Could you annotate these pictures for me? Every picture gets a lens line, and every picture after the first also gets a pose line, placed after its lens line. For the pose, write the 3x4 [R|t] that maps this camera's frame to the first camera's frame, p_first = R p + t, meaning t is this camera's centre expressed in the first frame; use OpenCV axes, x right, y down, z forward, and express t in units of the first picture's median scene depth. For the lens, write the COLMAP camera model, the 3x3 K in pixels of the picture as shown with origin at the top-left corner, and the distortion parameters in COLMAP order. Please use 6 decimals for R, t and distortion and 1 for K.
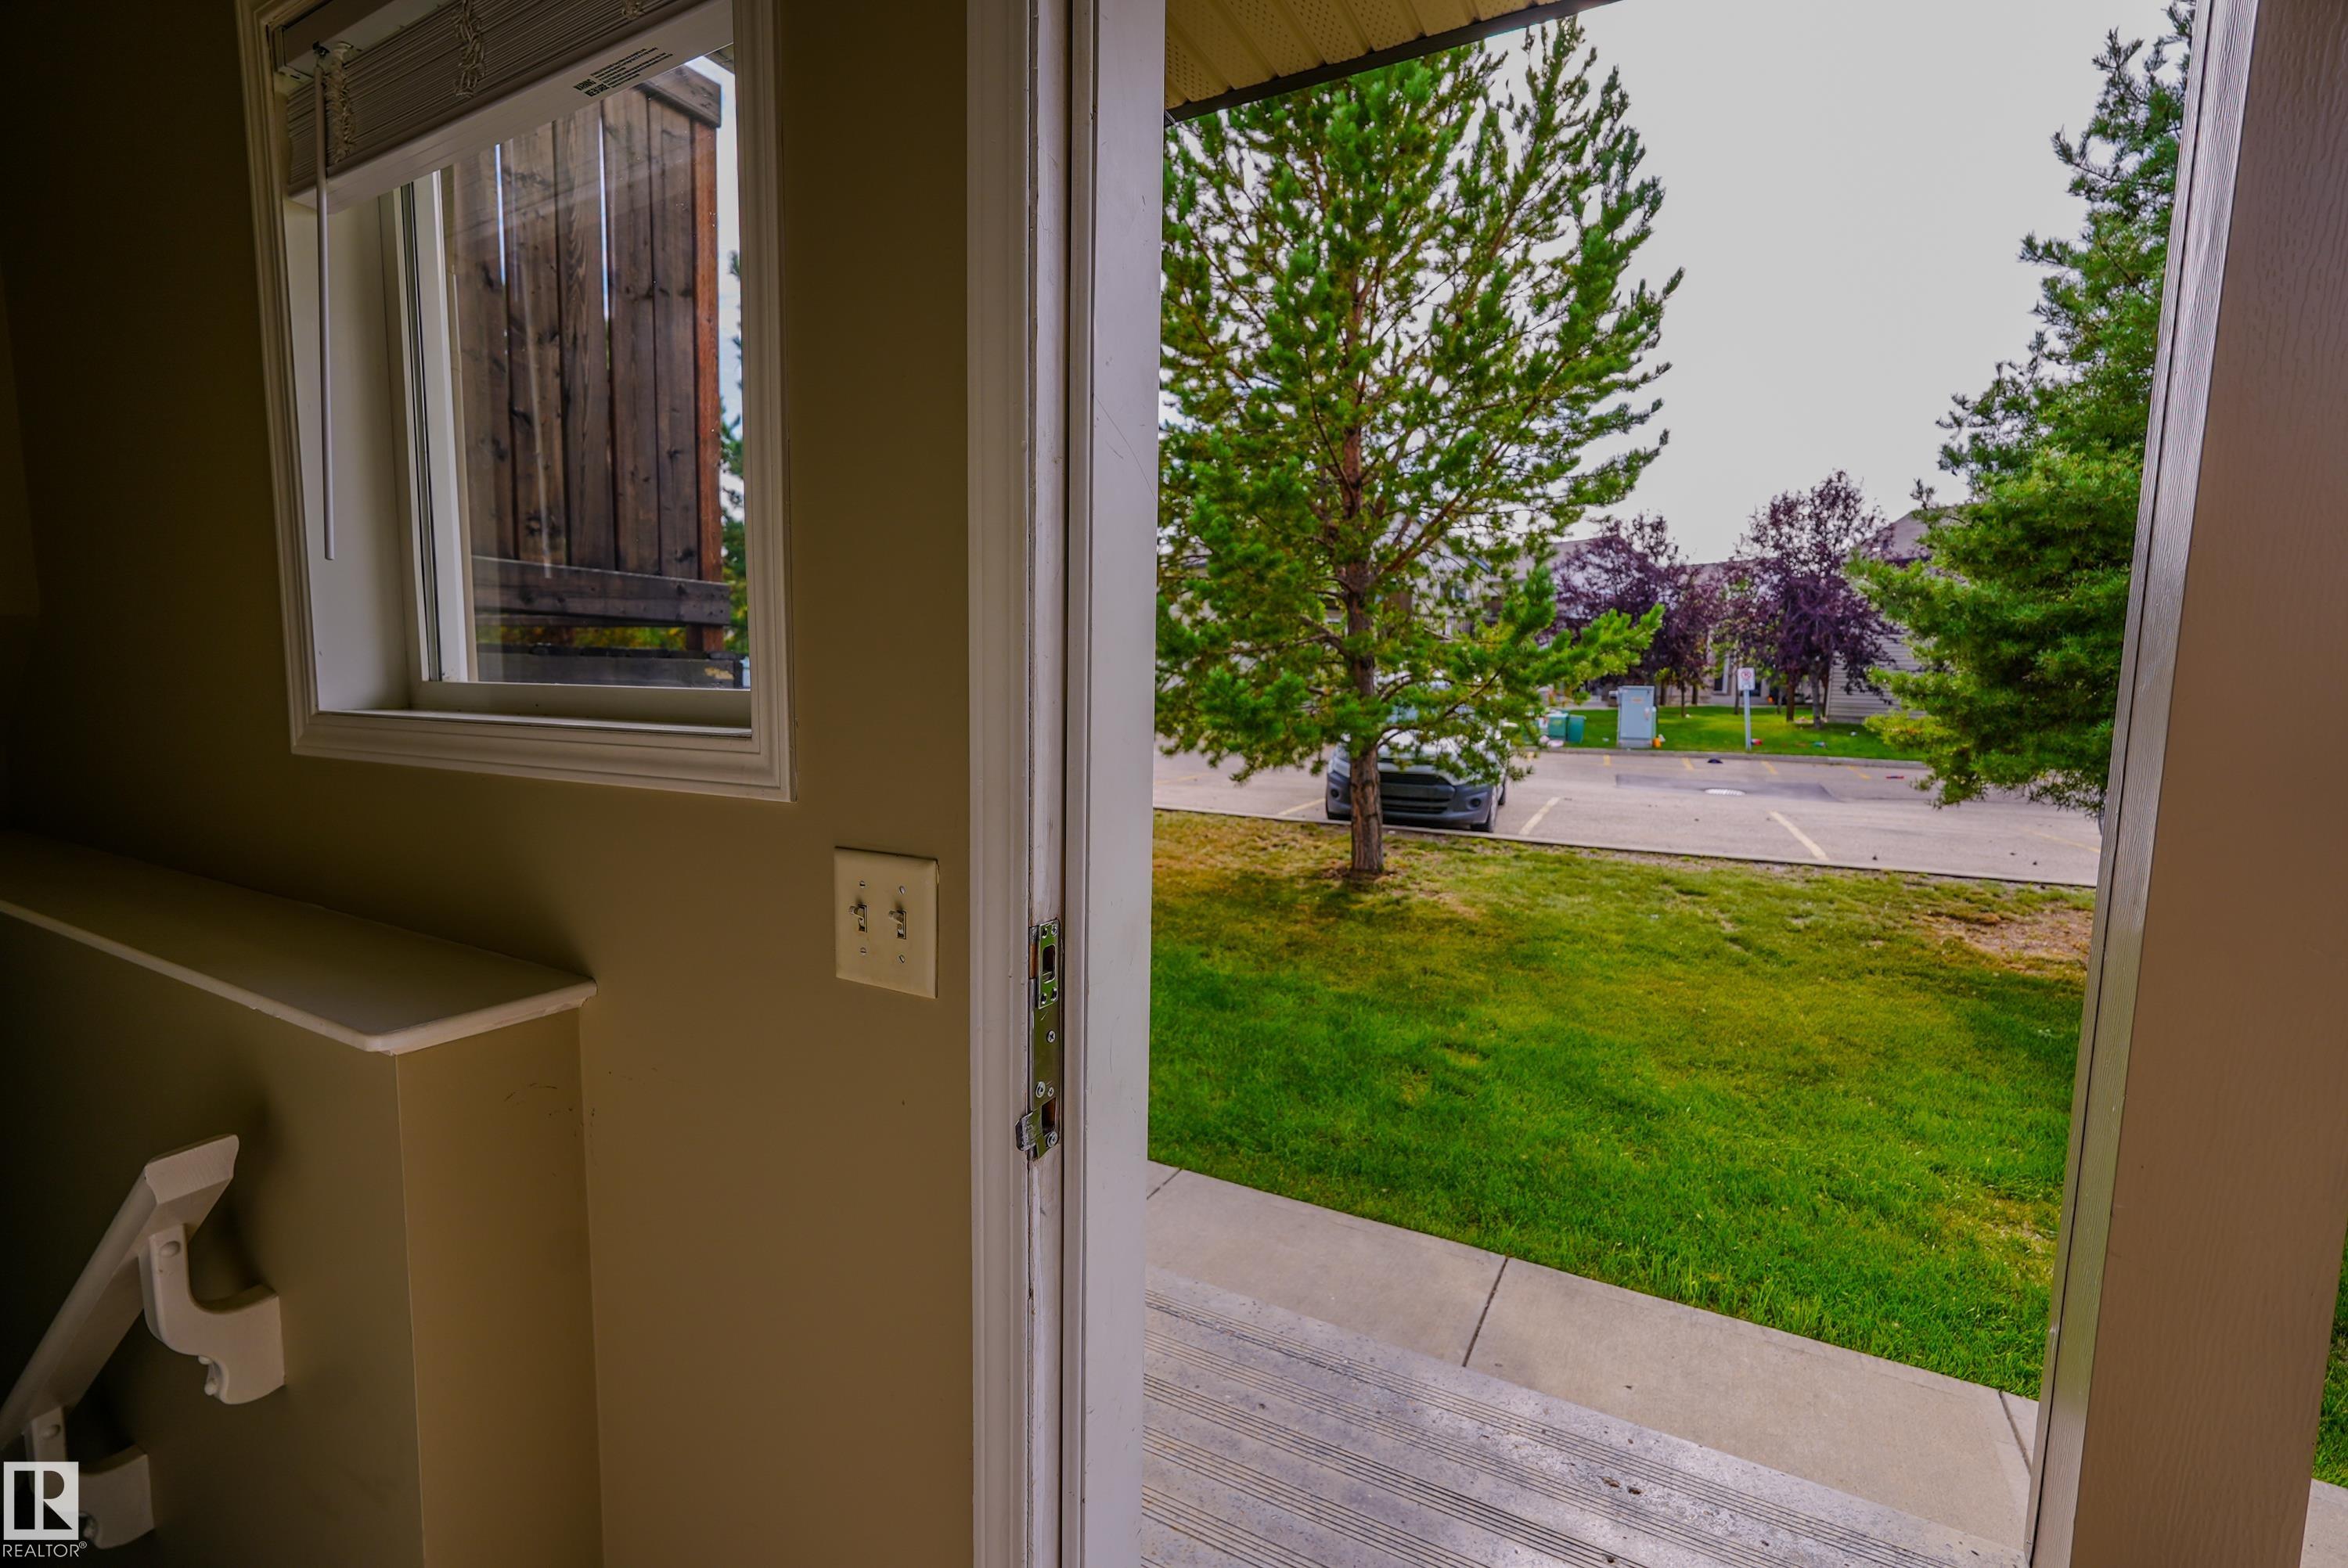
lens RADIAL K [[1038.9, 0, 1174.0], [0, 1038.9, 784.0], [0, 0, 1]] dist [0.000058, 0.000004]
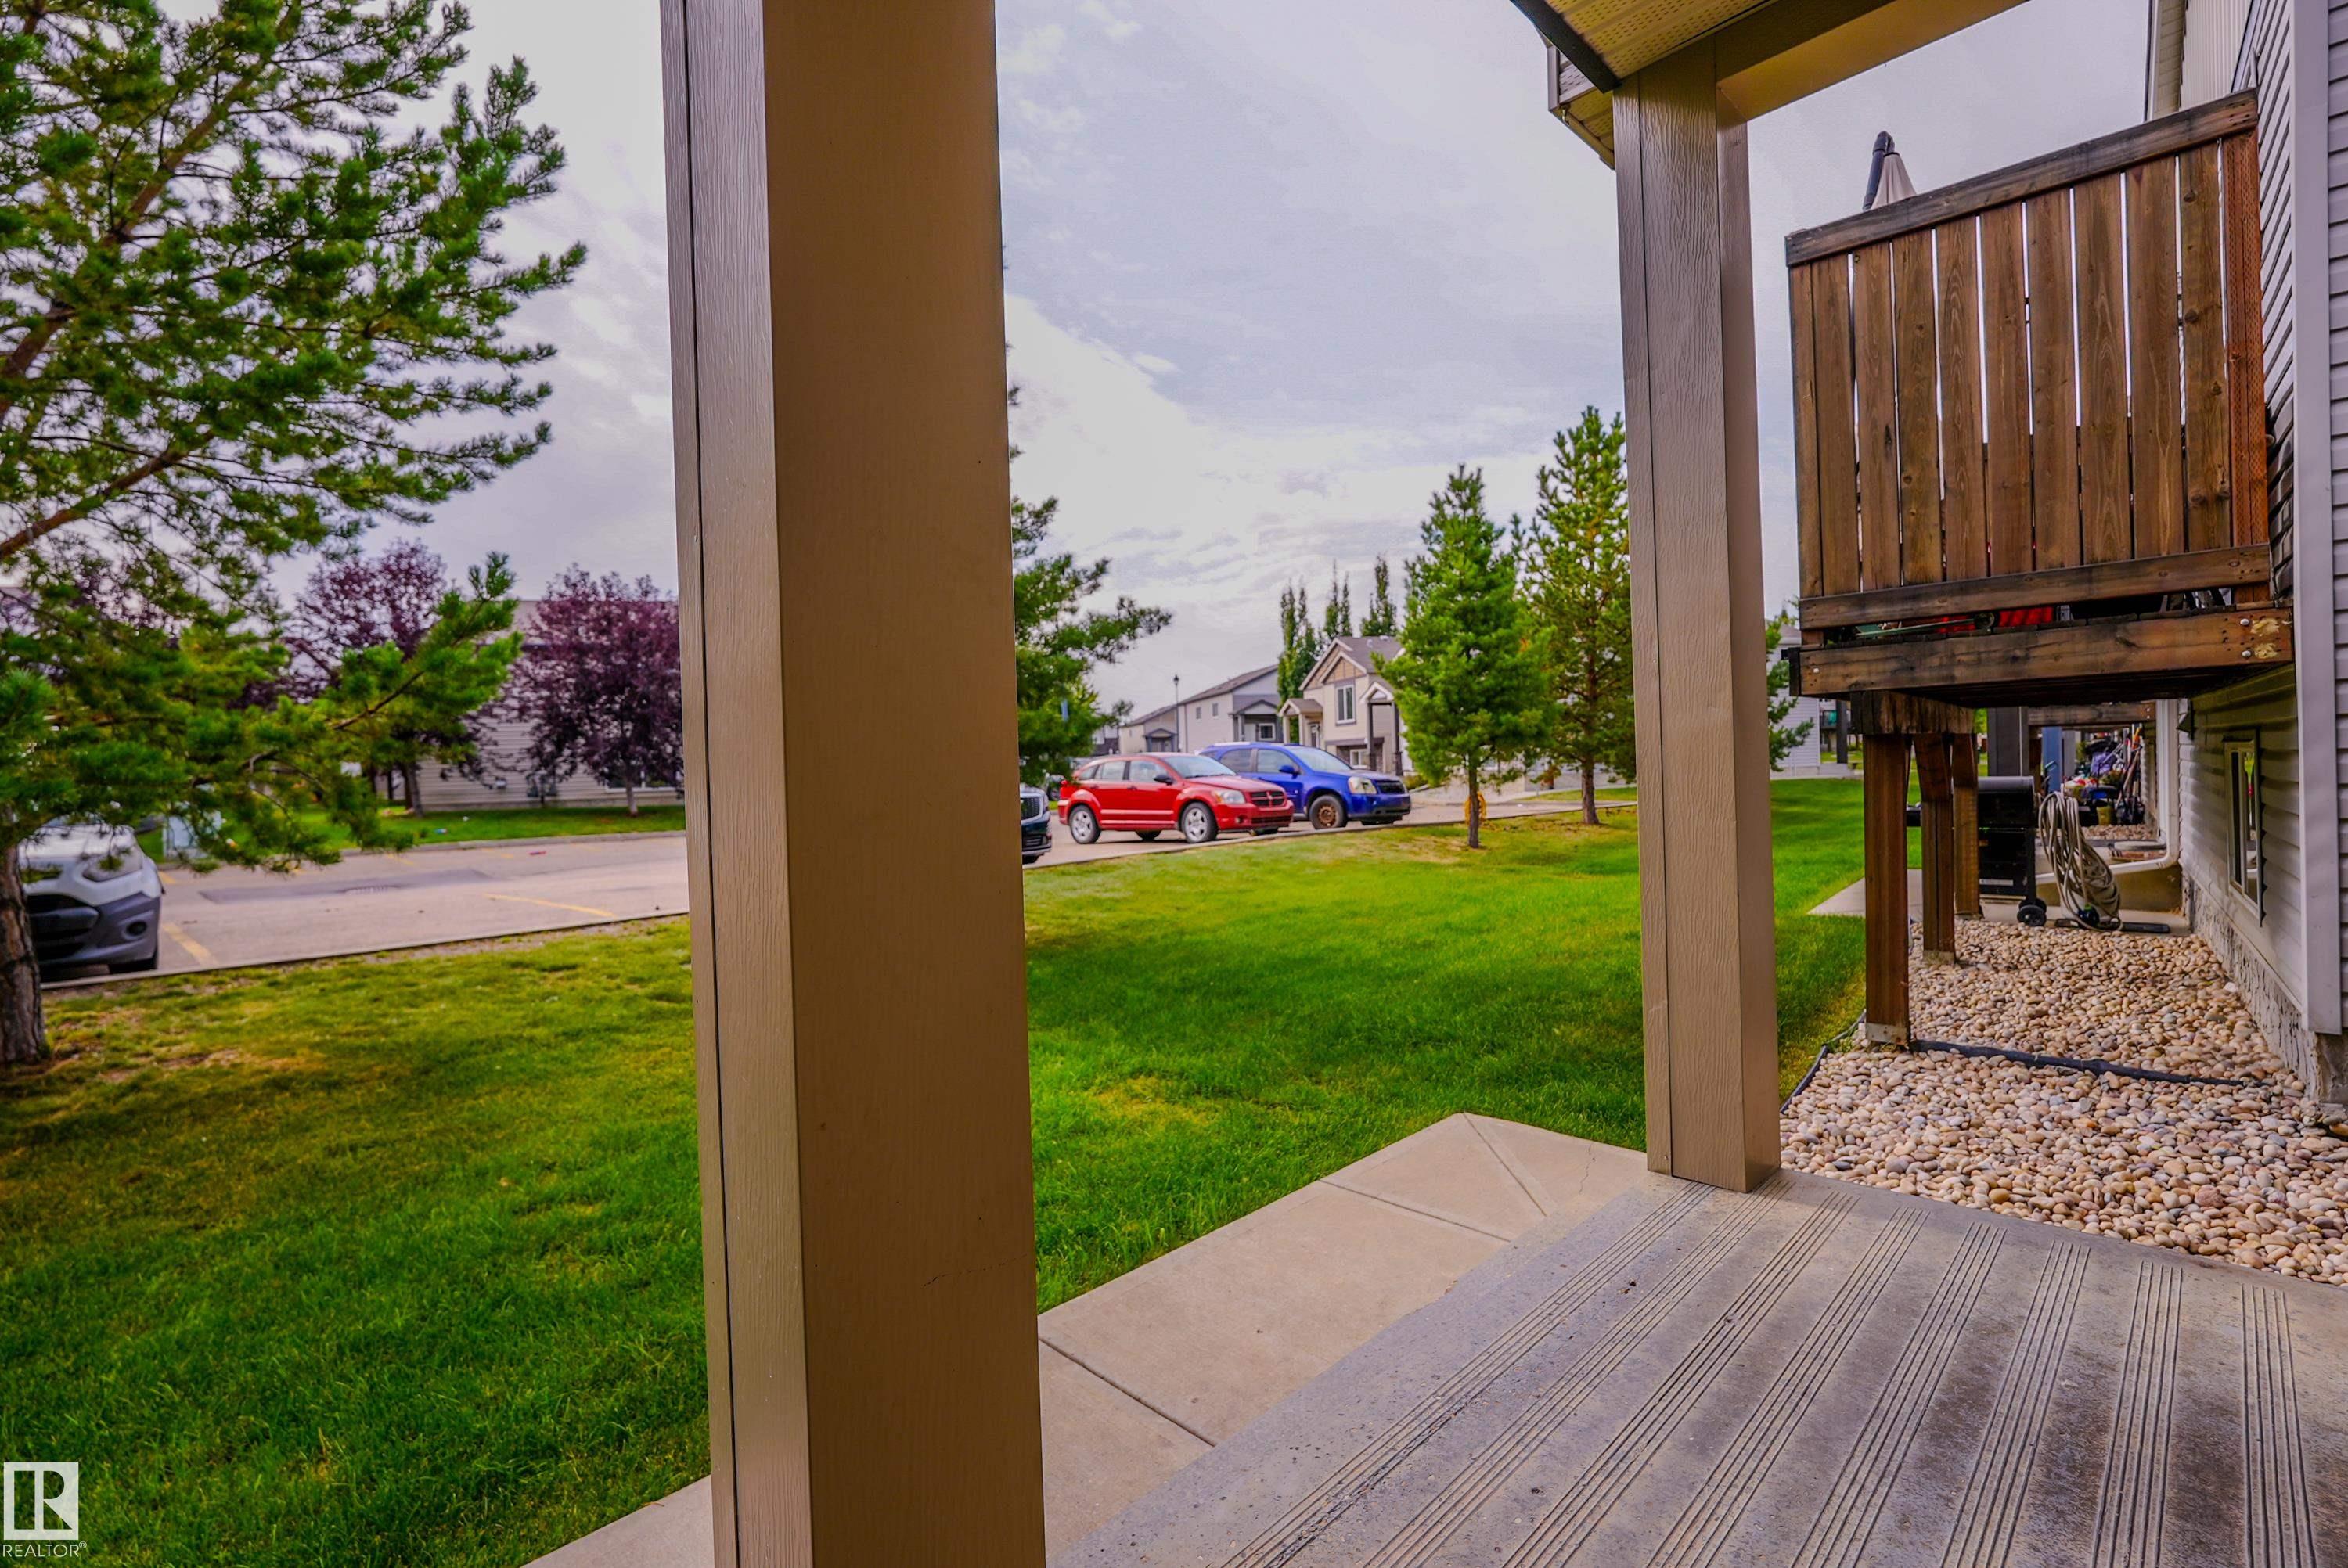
lens RADIAL K [[1034.0, 0, 1168.7], [0, 1034.0, 782.5], [0, 0, 1]] dist [-0.017402, 0.008728]
pose [[0.293385, -0.038423, 0.955222, -0.205317], [0.135846, 0.990728, -0.001872, 0.026519], [-0.946293, 0.130312, 0.295885, 0.303556]]
